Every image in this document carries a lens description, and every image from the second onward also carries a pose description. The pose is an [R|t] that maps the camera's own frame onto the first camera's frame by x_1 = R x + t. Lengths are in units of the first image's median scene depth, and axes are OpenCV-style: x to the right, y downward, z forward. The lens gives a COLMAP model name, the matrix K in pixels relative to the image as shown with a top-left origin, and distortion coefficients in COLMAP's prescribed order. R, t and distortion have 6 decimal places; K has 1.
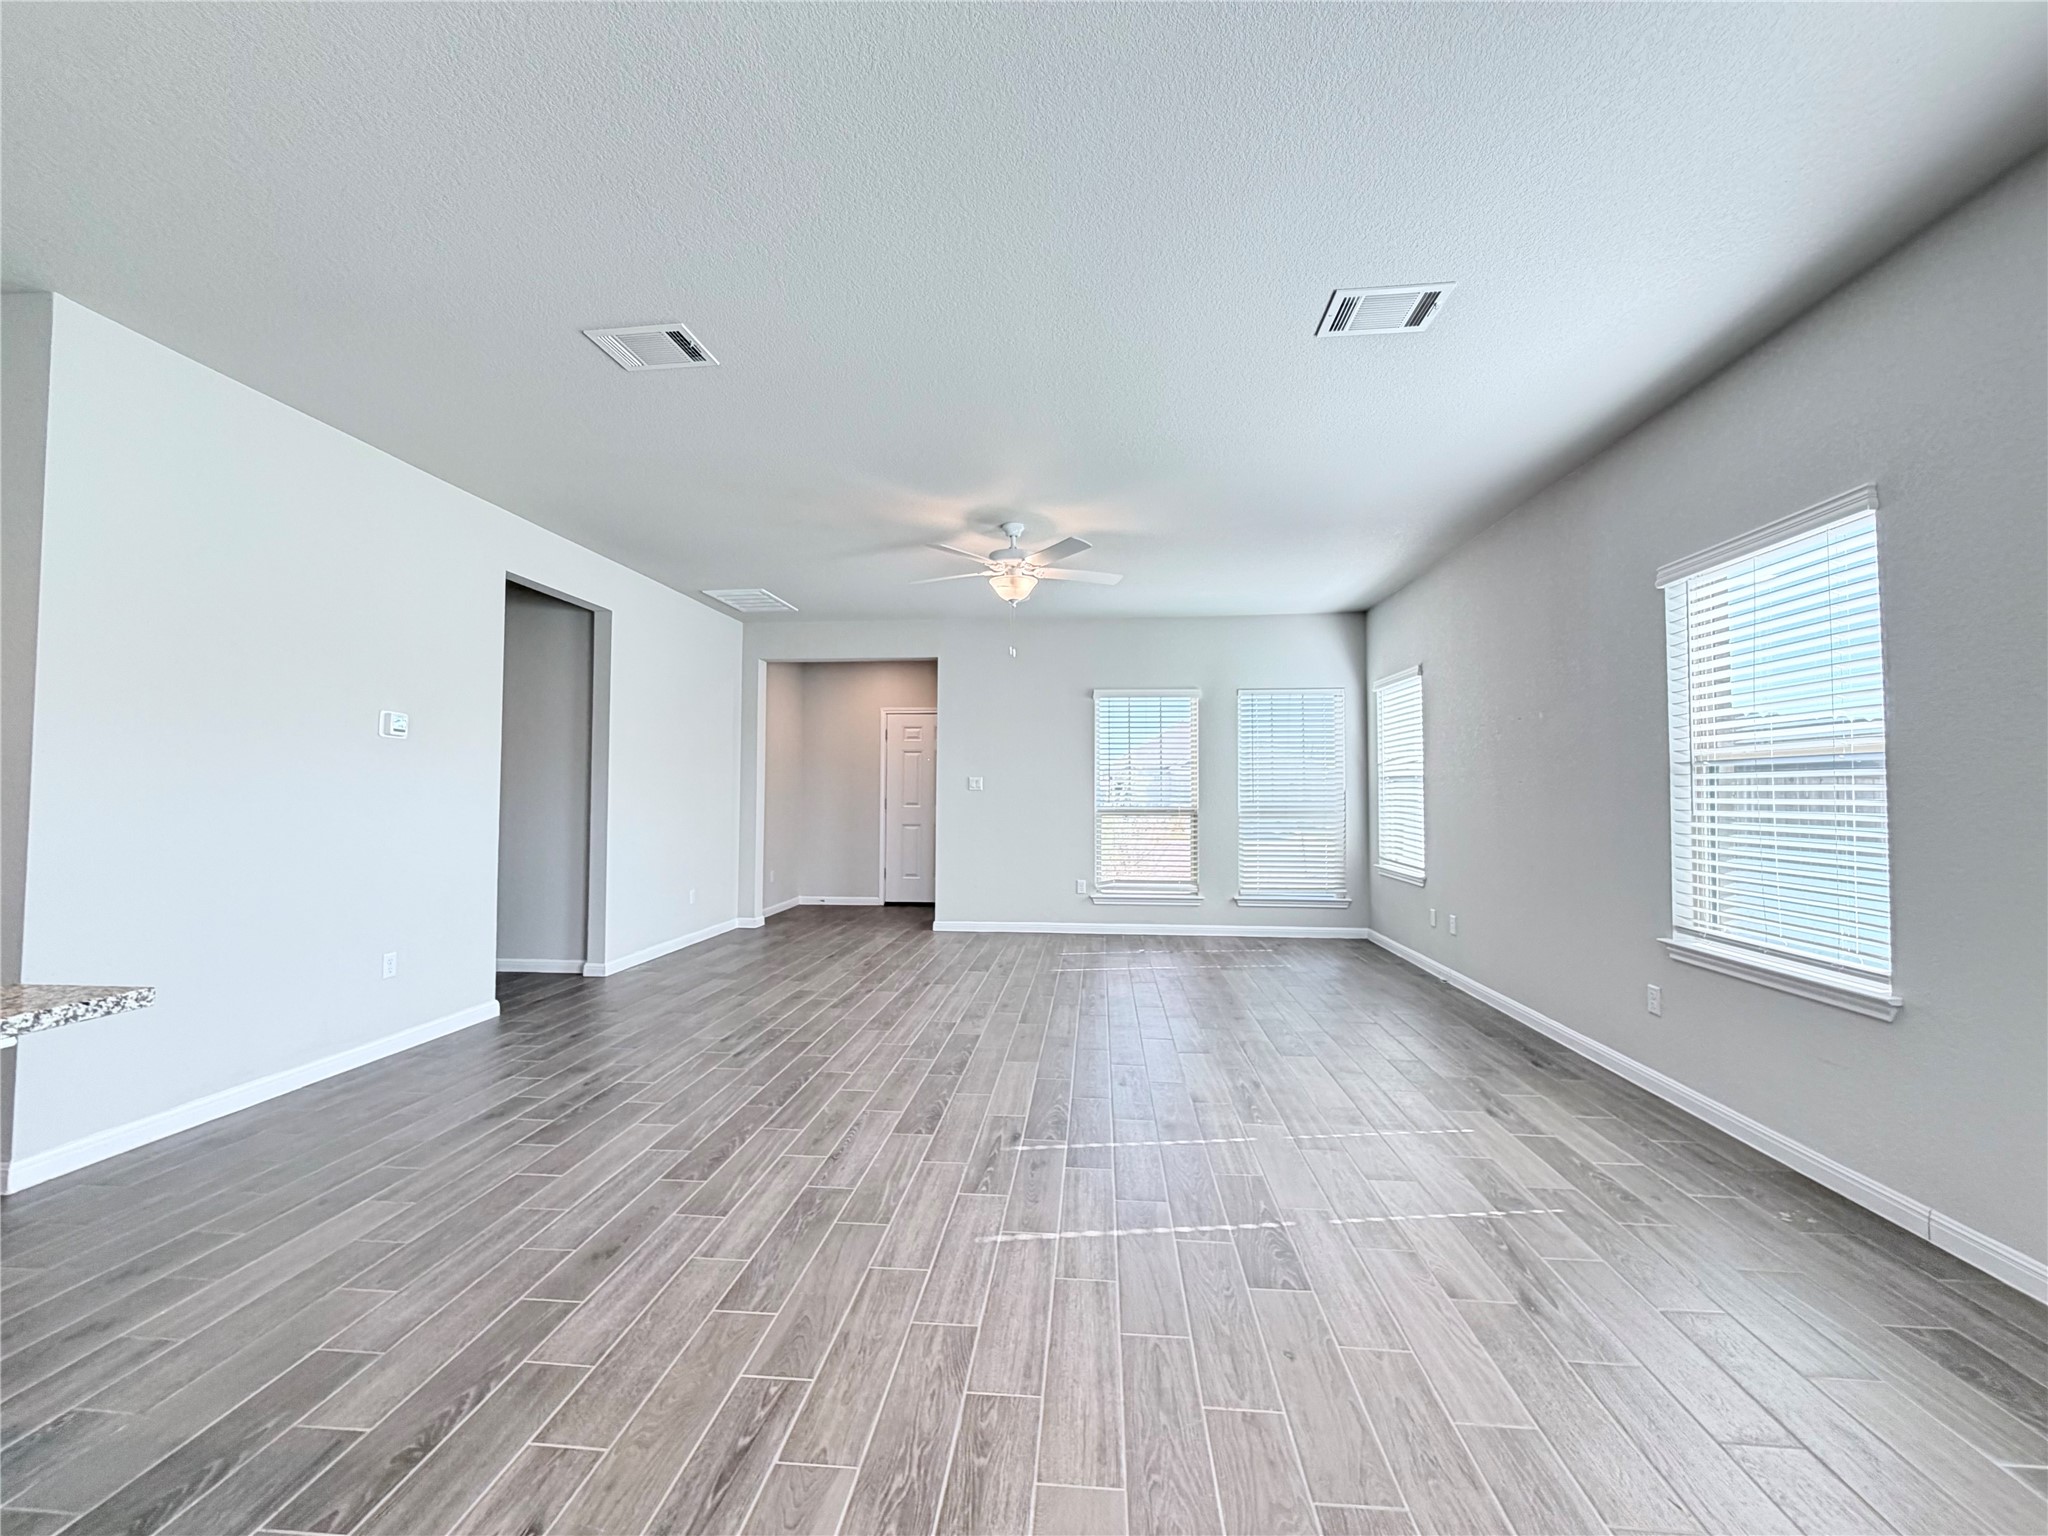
lens RADIAL K [[825.4, 0, 1024.7], [0, 825.4, 752.9], [0, 0, 1]] dist [-0.003164, 0.000040]
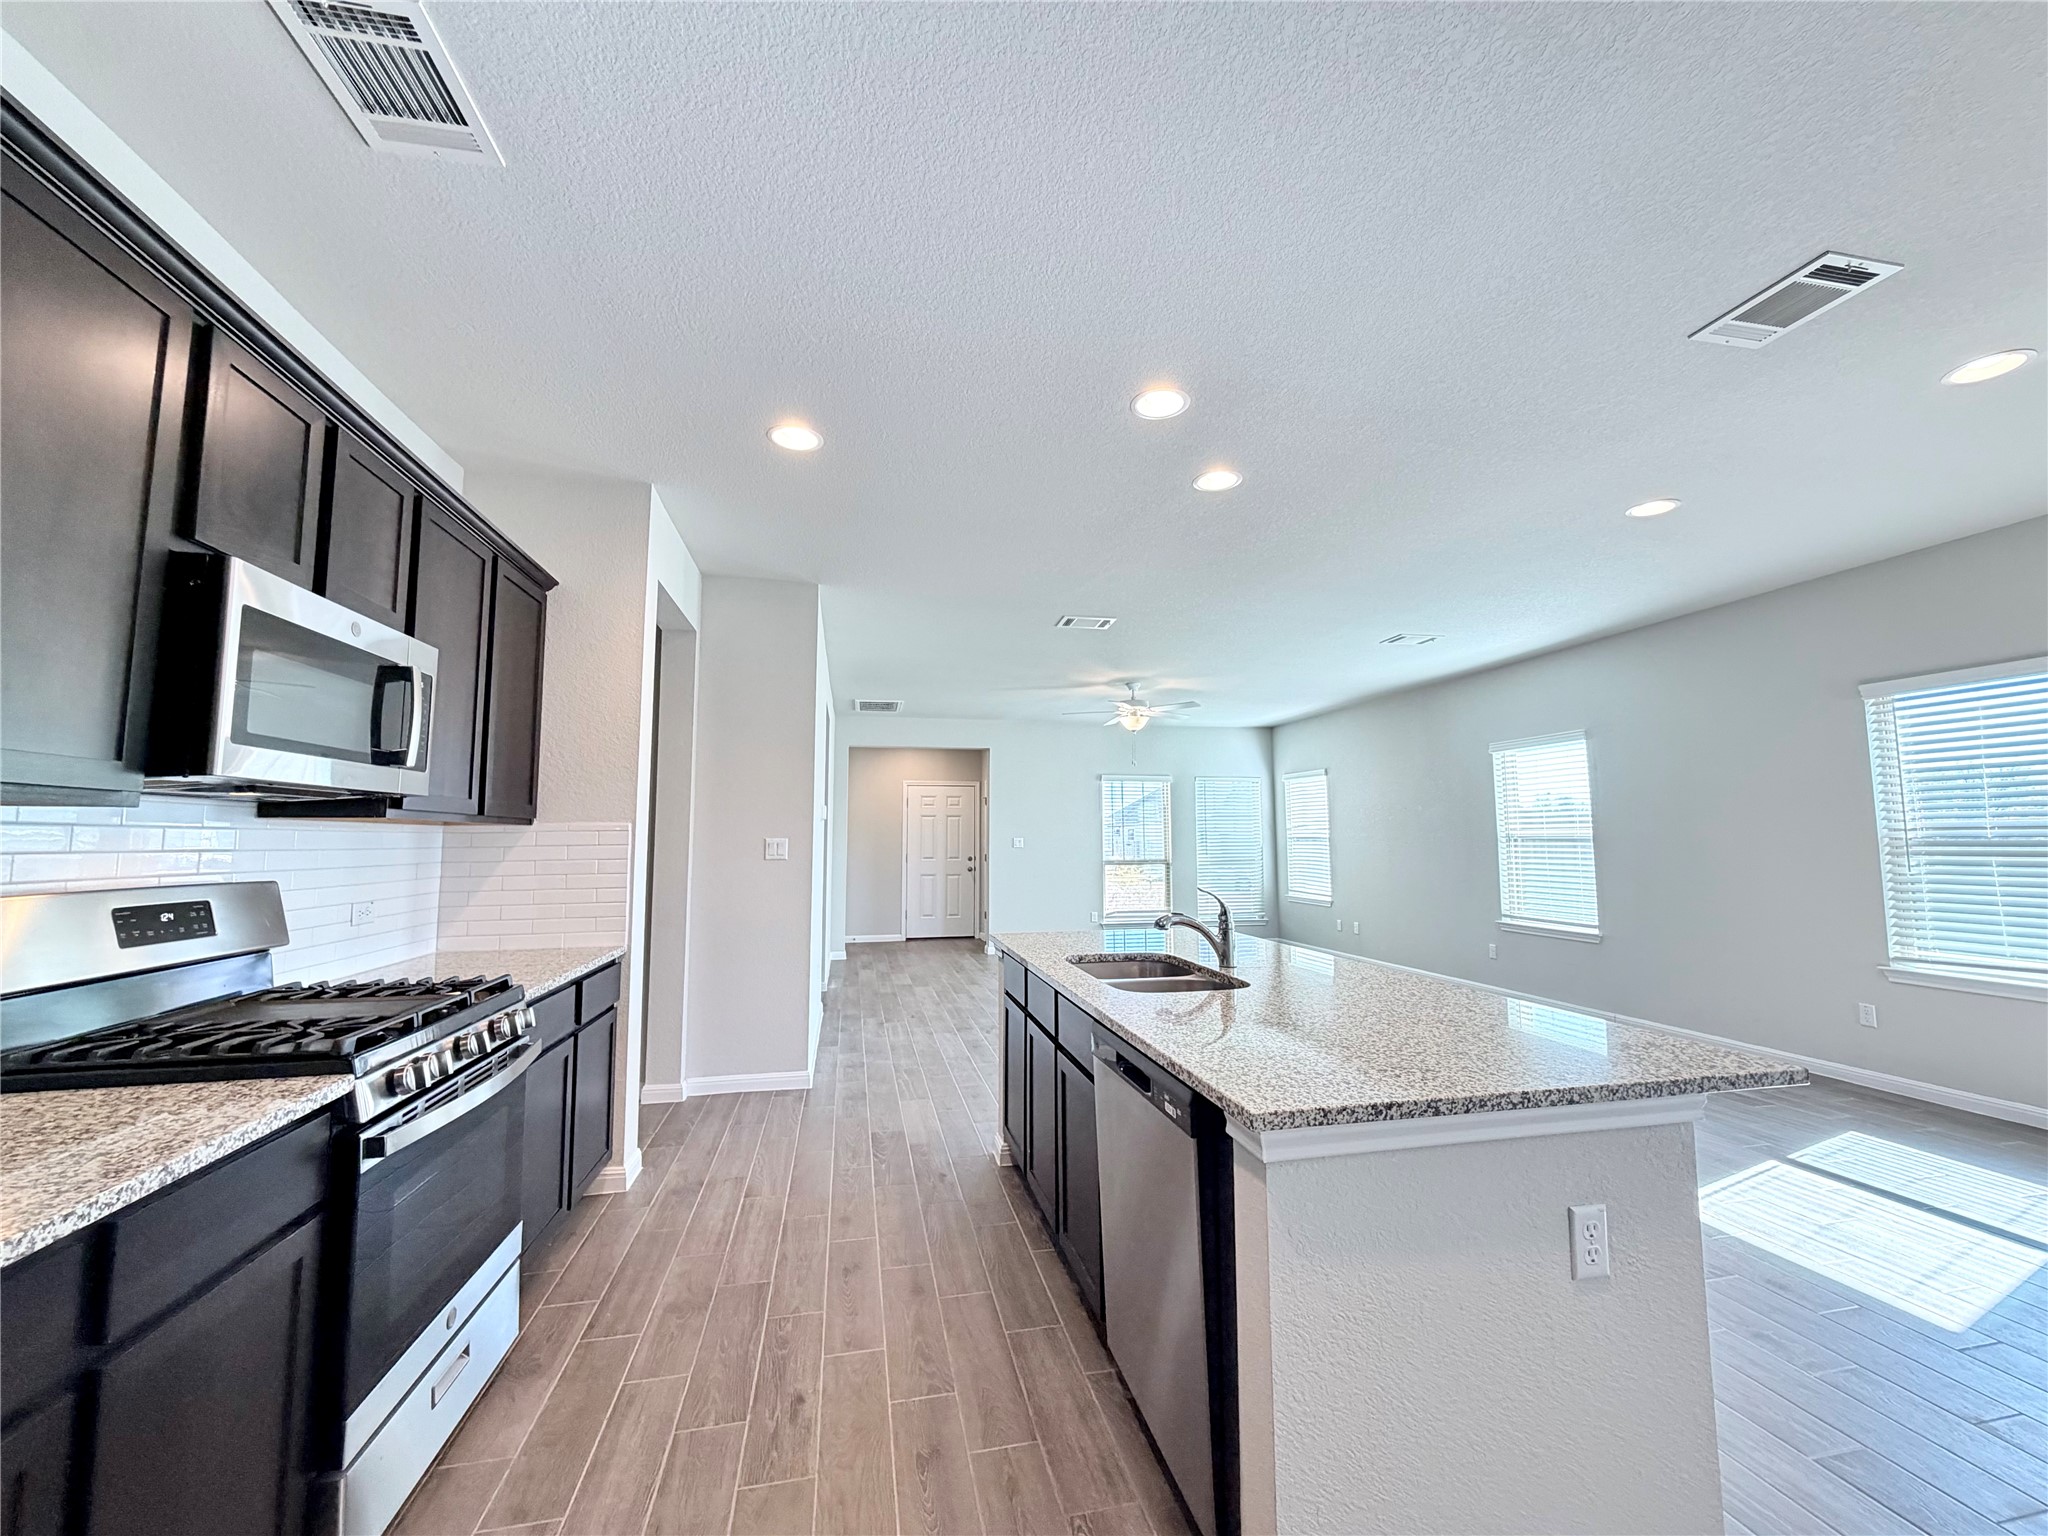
lens RADIAL K [[825.4, 0, 1024.0], [0, 825.4, 758.4], [0, 0, 1]] dist [-0.003164, 0.000040]
pose [[0.956340, 0.022648, 0.291379, -0.857647], [-0.007834, 0.998621, -0.051905, -0.059474], [-0.292153, 0.047356, 0.955199, -0.575668]]
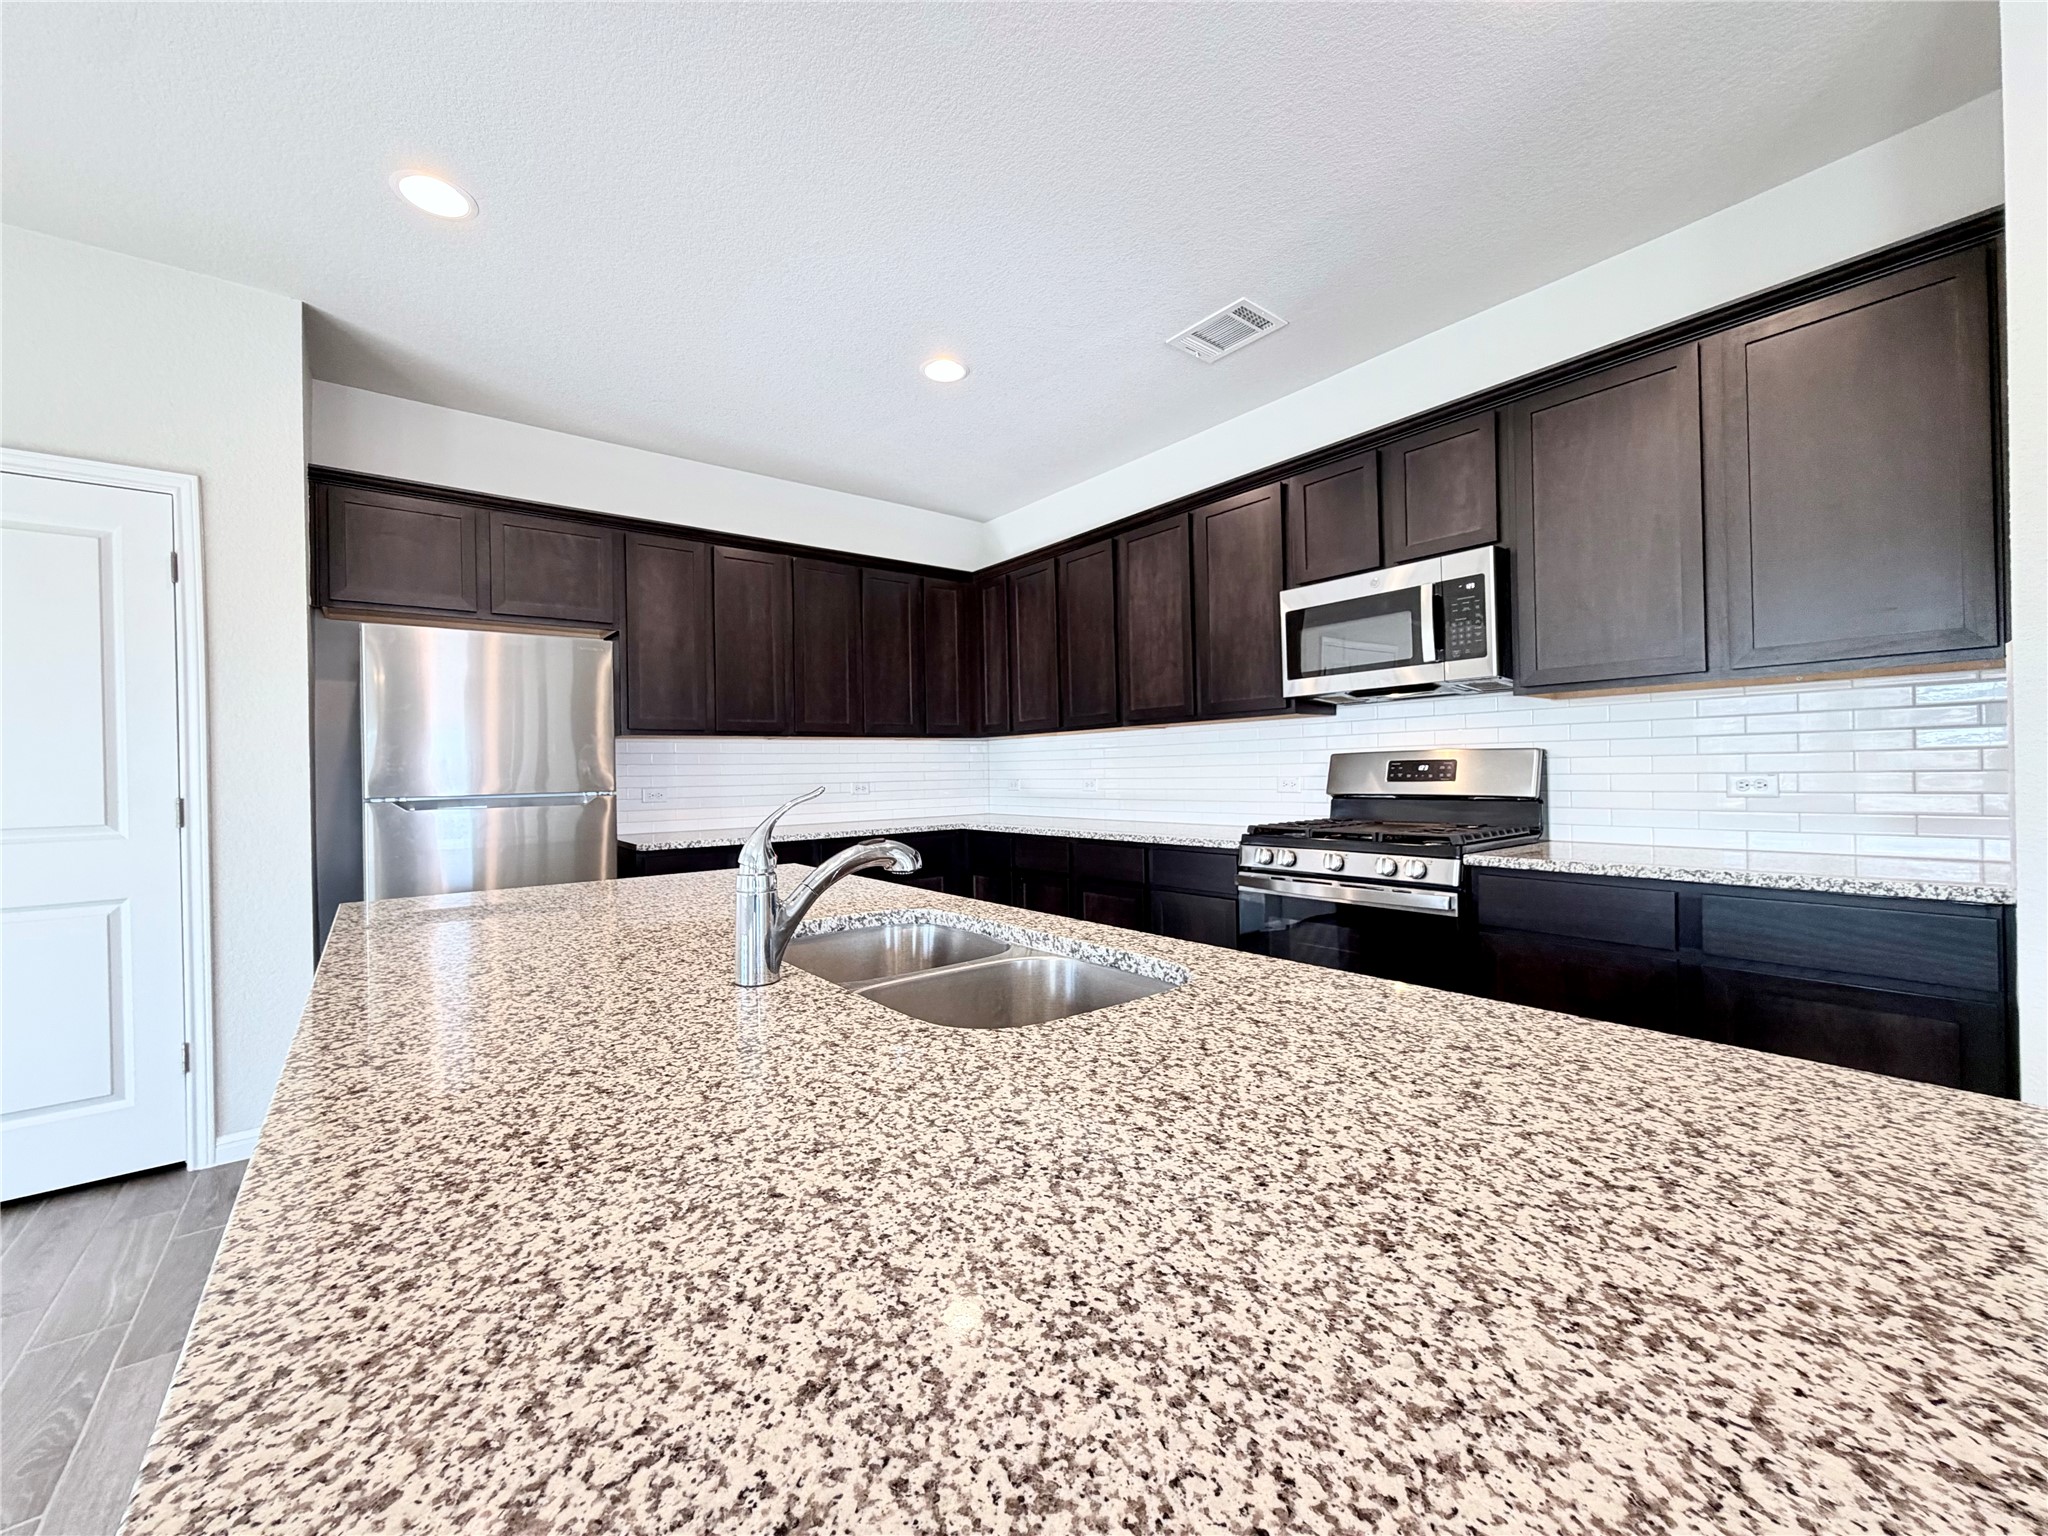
lens RADIAL K [[825.4, 0, 1037.7], [0, 825.4, 768.7], [0, 0, 1]] dist [-0.003164, 0.000040]
pose [[-0.720436, 0.012802, -0.693403, -0.361044], [0.054455, 0.997787, -0.038156, 0.019653], [0.691380, -0.065248, -0.719539, 0.320496]]
